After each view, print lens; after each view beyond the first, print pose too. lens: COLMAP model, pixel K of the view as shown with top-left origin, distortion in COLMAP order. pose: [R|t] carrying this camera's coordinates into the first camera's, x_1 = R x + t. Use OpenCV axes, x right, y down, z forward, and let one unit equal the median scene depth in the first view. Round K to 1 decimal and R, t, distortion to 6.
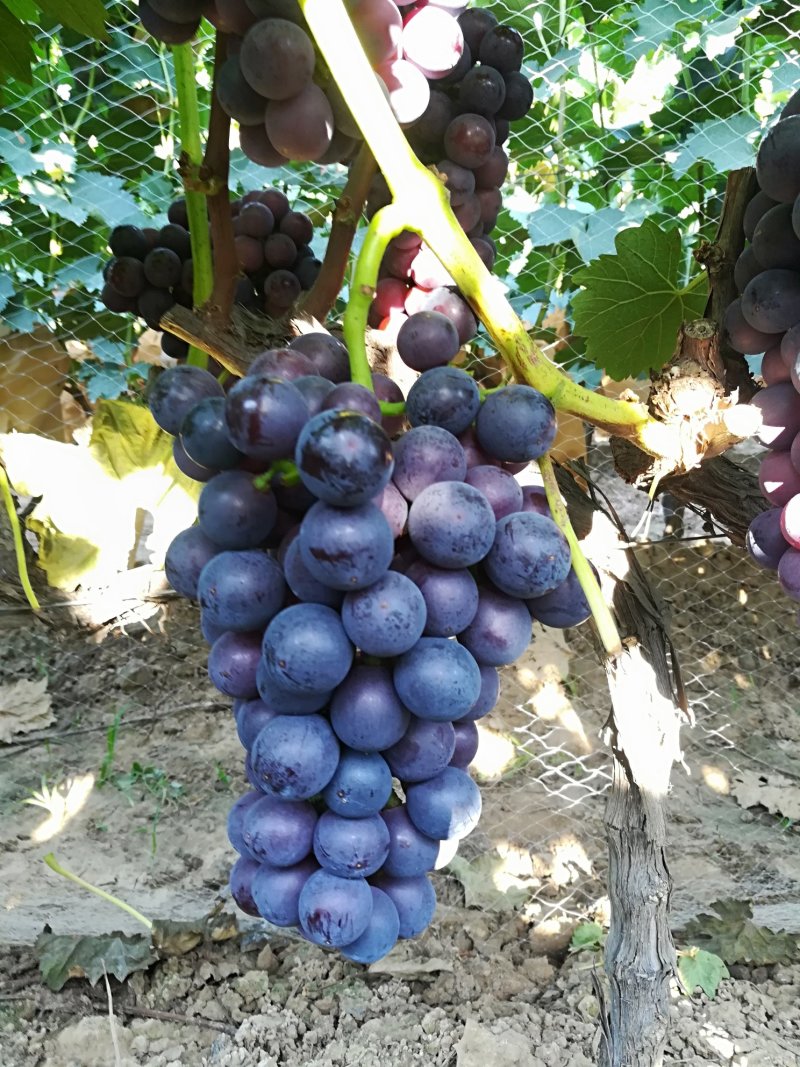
lens RADIAL K [[931.5, 0, 404.5], [0, 931.5, 535.5], [0, 0, 1]] dist [0.000677, 0.081684]
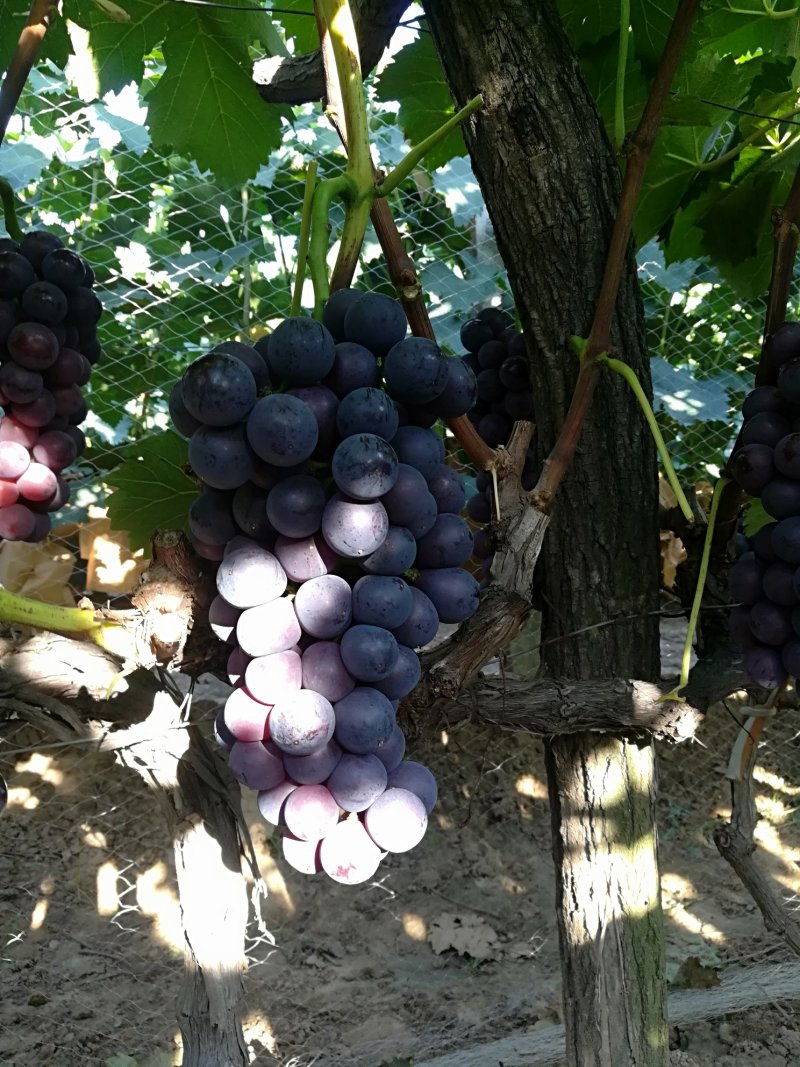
lens RADIAL K [[931.5, 0, 404.5], [0, 931.5, 535.5], [0, 0, 1]] dist [0.000677, 0.081684]
pose [[0.962749, -0.007037, 0.270304, 0.057251], [0.048562, 0.987907, -0.147245, -0.009497], [-0.265999, 0.154886, 0.951449, -0.026334]]
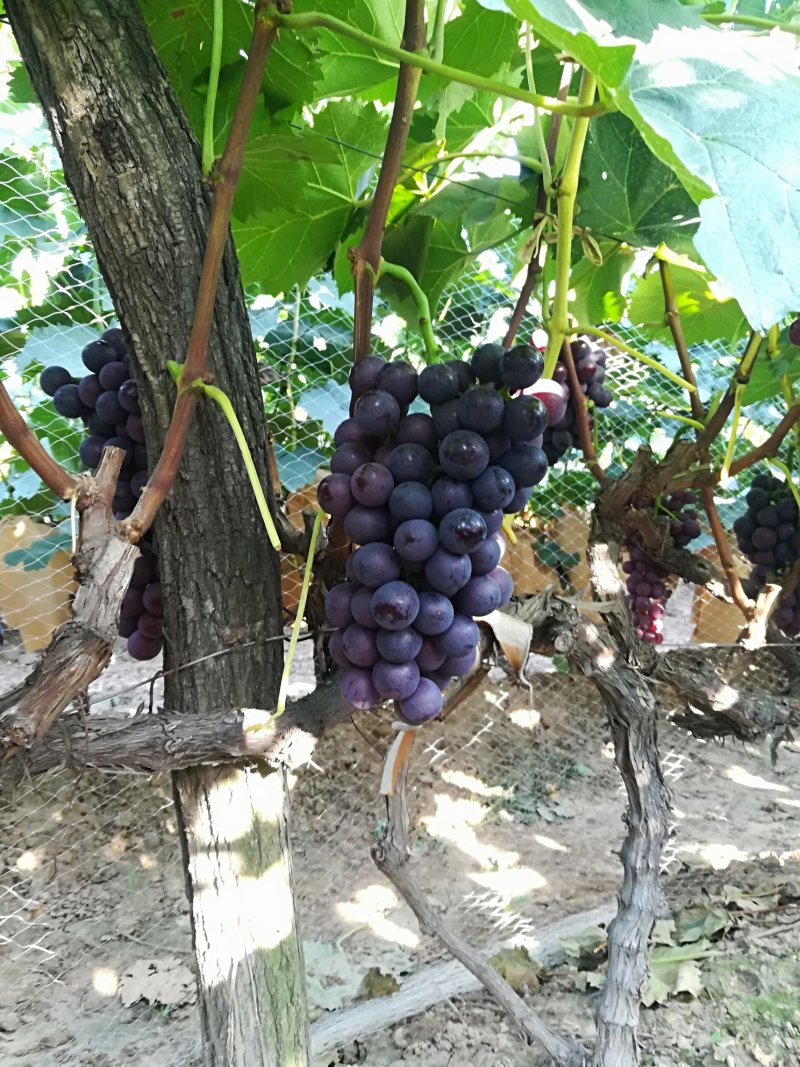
lens RADIAL K [[931.5, 0, 404.5], [0, 931.5, 535.5], [0, 0, 1]] dist [0.000677, 0.081684]
pose [[0.846364, -0.018268, 0.532291, 0.099690], [0.113222, 0.982740, -0.146300, -0.009343], [-0.520431, 0.184090, 0.833824, -0.038690]]
